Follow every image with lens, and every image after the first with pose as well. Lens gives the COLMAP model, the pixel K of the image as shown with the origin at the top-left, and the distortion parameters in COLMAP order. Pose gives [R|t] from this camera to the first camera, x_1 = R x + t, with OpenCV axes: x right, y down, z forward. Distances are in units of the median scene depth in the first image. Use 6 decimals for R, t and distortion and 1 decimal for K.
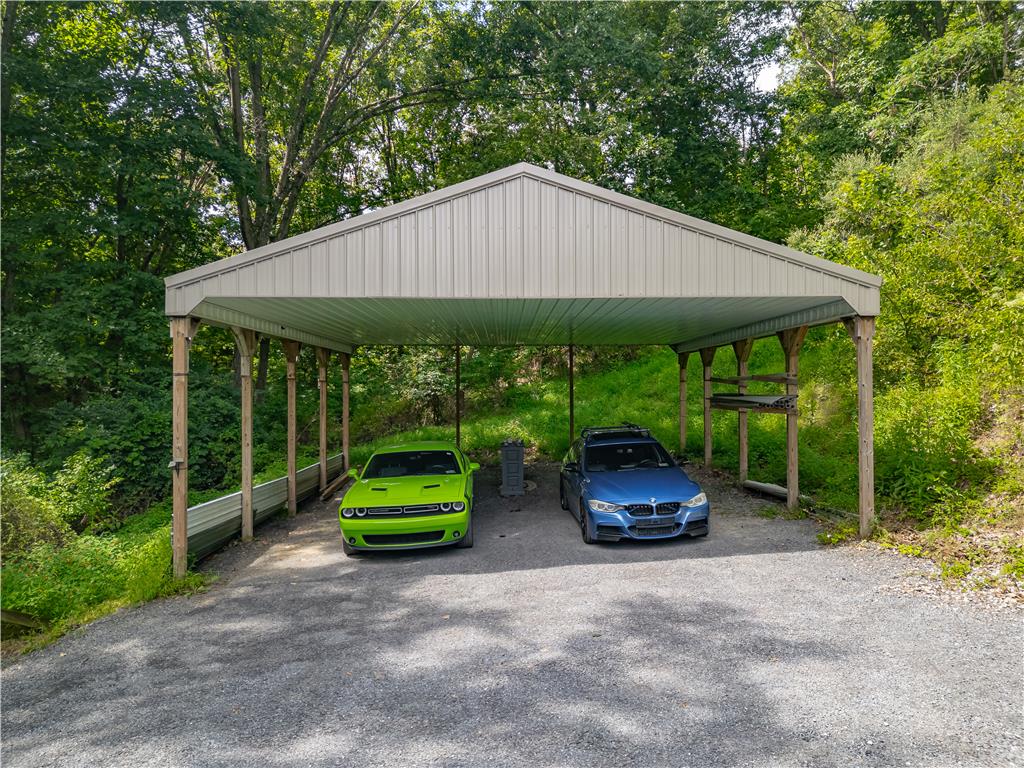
lens RADIAL K [[722.5, 0, 510.9], [0, 722.5, 385.2], [0, 0, 1]] dist [0.063859, -0.029709]
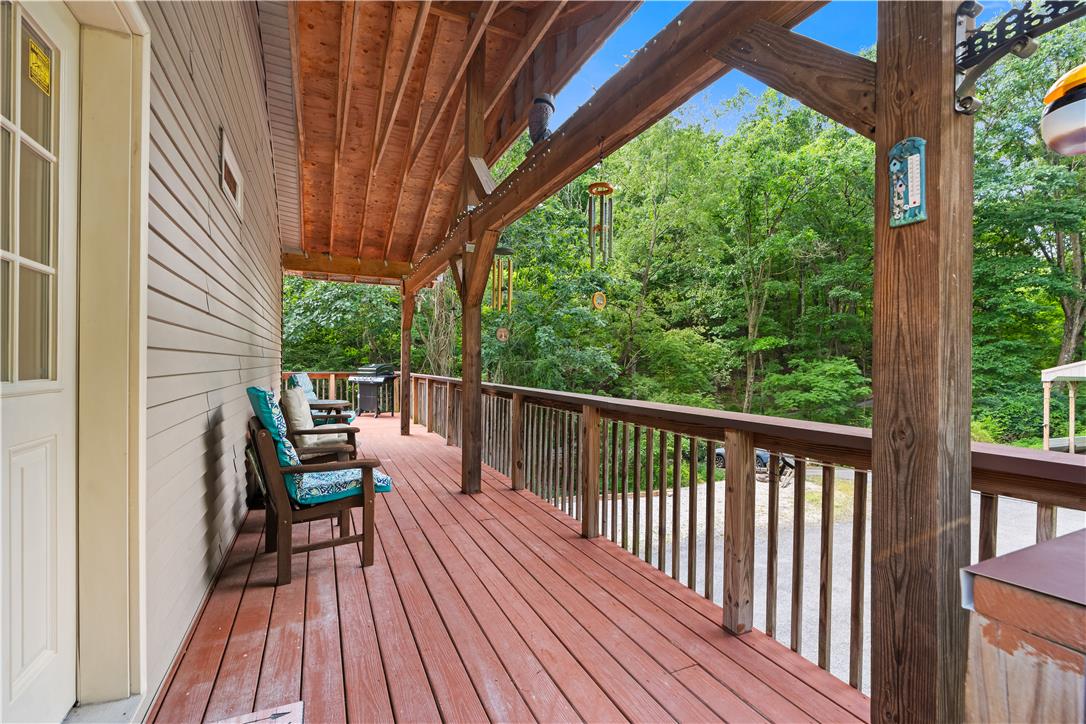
lens RADIAL K [[491.7, 0, 543.6], [0, 491.7, 363.9], [0, 0, 1]] dist [-0.001291, -0.000008]
pose [[0.417193, -0.000502, -0.908818, 0.348762], [0.006222, 0.999978, 0.002304, -0.107643], [0.908797, -0.006616, 0.417187, -1.126376]]
